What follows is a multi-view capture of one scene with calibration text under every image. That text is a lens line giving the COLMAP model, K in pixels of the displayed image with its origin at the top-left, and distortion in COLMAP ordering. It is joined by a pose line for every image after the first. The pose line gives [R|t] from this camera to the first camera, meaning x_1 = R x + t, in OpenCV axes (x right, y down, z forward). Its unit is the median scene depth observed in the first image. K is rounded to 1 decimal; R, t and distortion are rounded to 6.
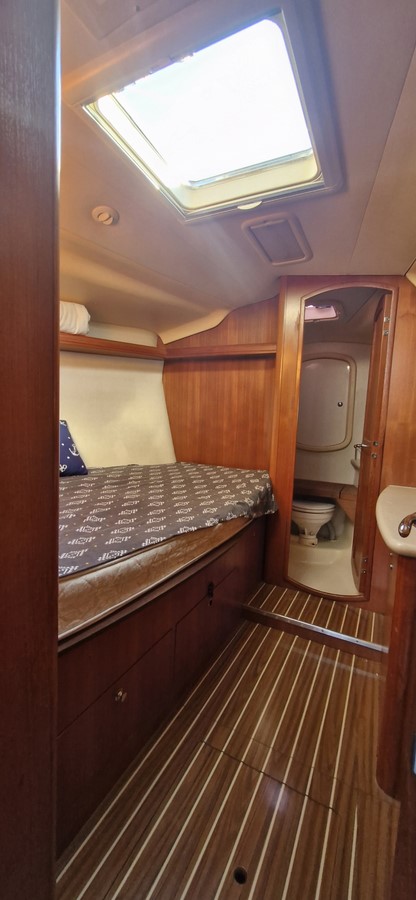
lens RADIAL K [[358.2, 0, 215.5], [0, 358.2, 454.3], [0, 0, 1]] dist [0.002958, -0.000663]
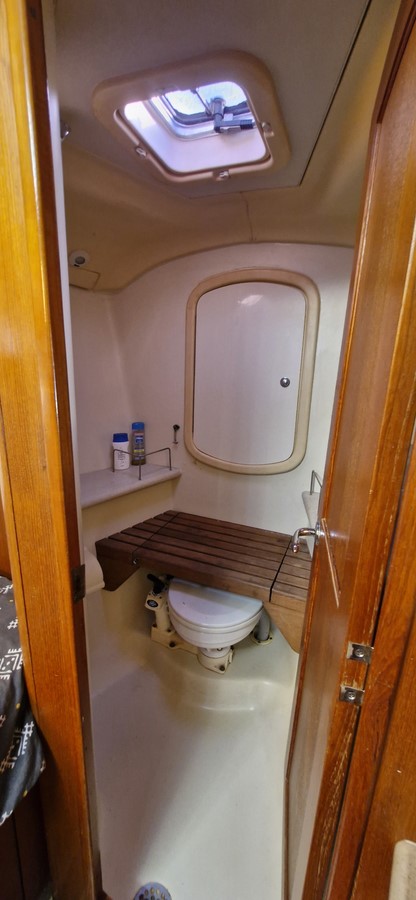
lens RADIAL K [[358.2, 0, 215.5], [0, 358.2, 454.3], [0, 0, 1]] dist [0.002958, -0.000663]
pose [[0.997568, -0.016606, 0.067690, 0.225128], [0.005790, 0.987588, 0.156958, -0.122624], [-0.069456, -0.156184, 0.985283, 0.525556]]
